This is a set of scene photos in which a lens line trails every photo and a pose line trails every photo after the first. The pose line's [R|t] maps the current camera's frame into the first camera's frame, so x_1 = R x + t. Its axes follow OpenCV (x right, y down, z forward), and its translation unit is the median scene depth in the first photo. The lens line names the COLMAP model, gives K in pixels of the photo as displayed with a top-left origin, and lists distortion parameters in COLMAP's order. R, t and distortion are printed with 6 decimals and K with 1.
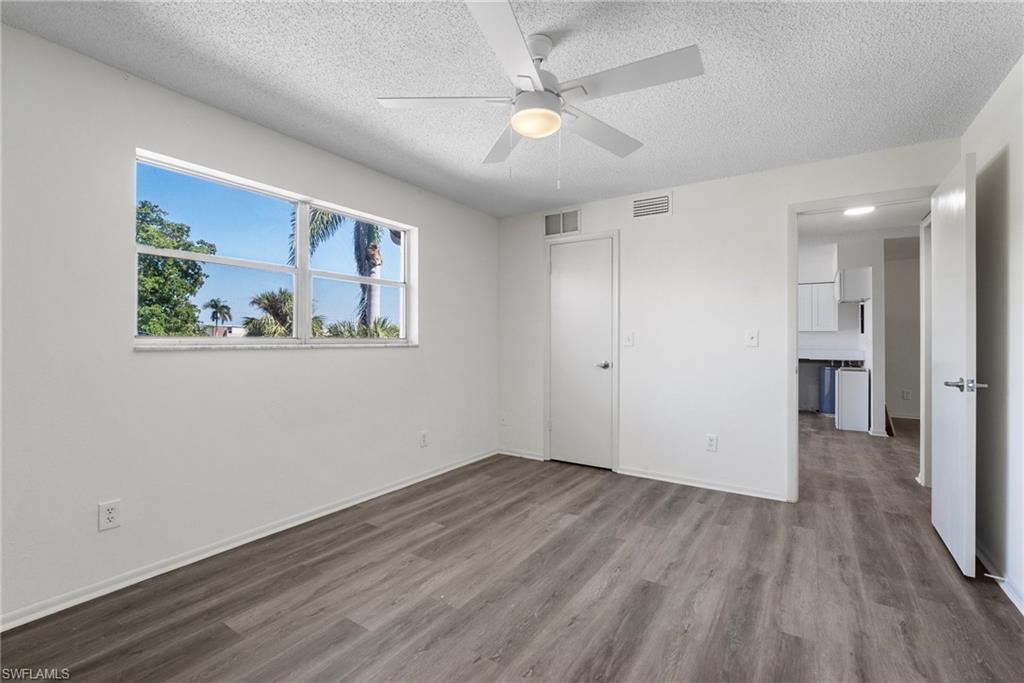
lens RADIAL K [[457.0, 0, 511.0], [0, 457.0, 339.7], [0, 0, 1]] dist [-0.010545, 0.001958]
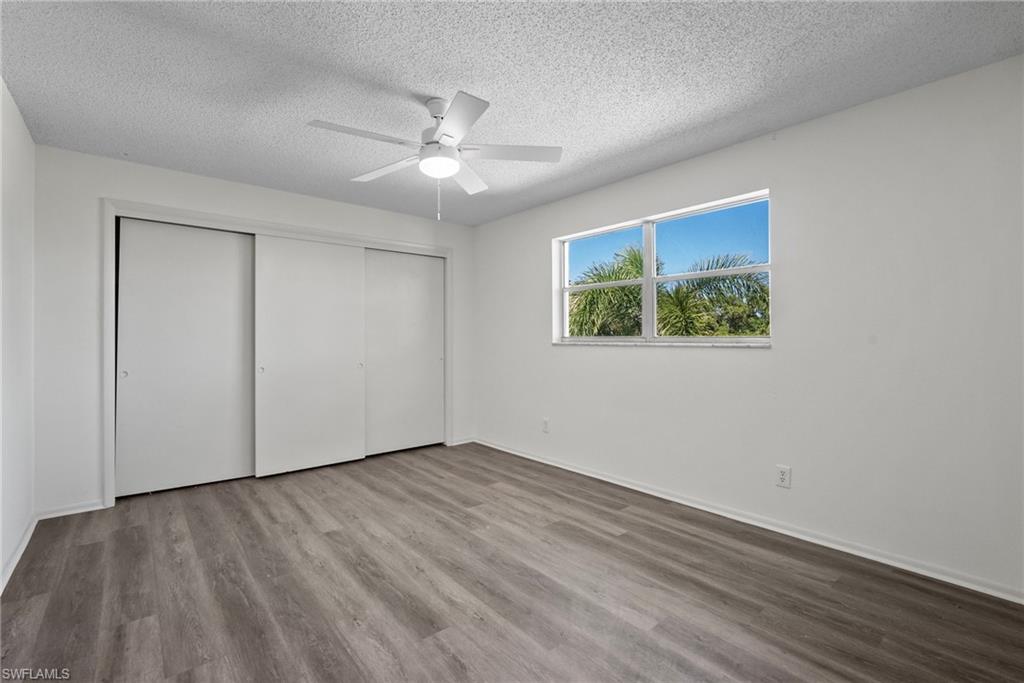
lens RADIAL K [[457.0, 0, 508.0], [0, 457.0, 339.6], [0, 0, 1]] dist [-0.010545, 0.001958]
pose [[-0.295042, 0.000528, -0.955484, 0.937538], [0.001782, 0.999998, 0.000002, 0.002223], [0.955483, -0.001702, -0.295043, 1.207610]]
